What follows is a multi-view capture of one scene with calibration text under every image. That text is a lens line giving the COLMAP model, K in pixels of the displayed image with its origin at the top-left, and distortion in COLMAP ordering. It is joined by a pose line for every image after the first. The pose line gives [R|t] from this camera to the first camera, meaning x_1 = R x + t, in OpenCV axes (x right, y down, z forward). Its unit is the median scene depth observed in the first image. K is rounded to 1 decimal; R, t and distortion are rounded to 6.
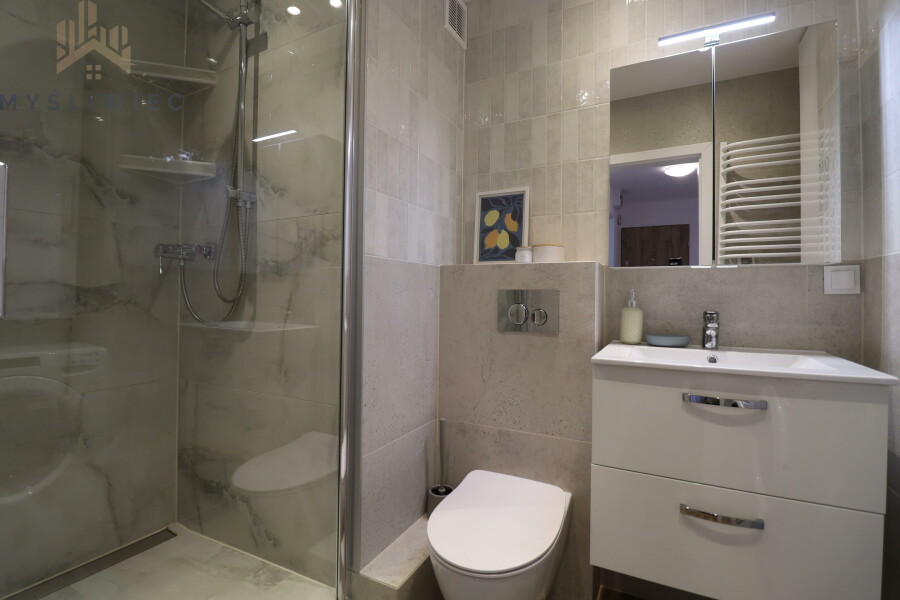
lens RADIAL K [[414.8, 0, 452.0], [0, 414.8, 293.2], [0, 0, 1]] dist [-0.002056, -0.011711]
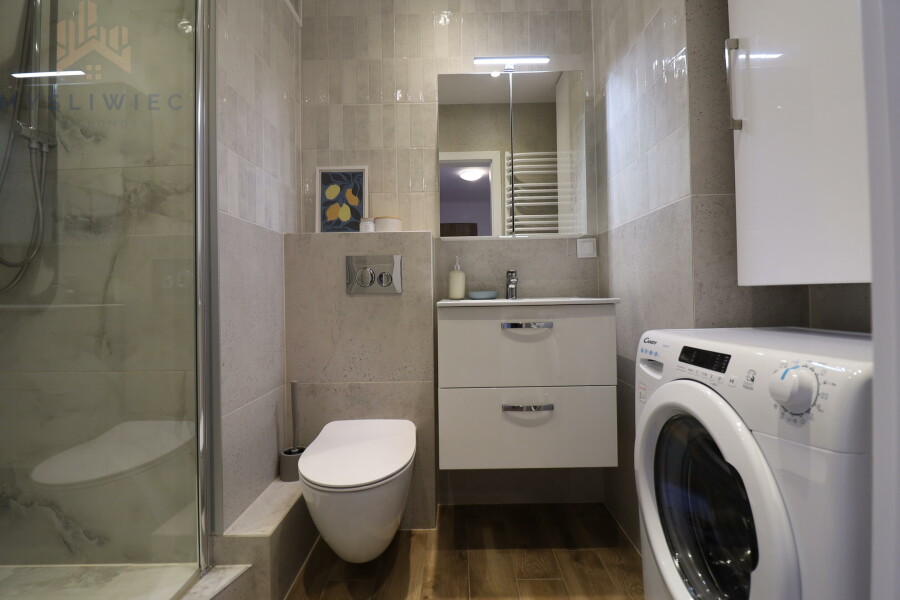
lens RADIAL K [[414.8, 0, 452.0], [0, 414.8, 293.2], [0, 0, 1]] dist [-0.002056, -0.011711]
pose [[0.891466, -0.023402, 0.452483, -0.138588], [0.021969, 0.999723, 0.008420, 0.088284], [-0.452555, 0.002435, 0.891733, -0.098463]]
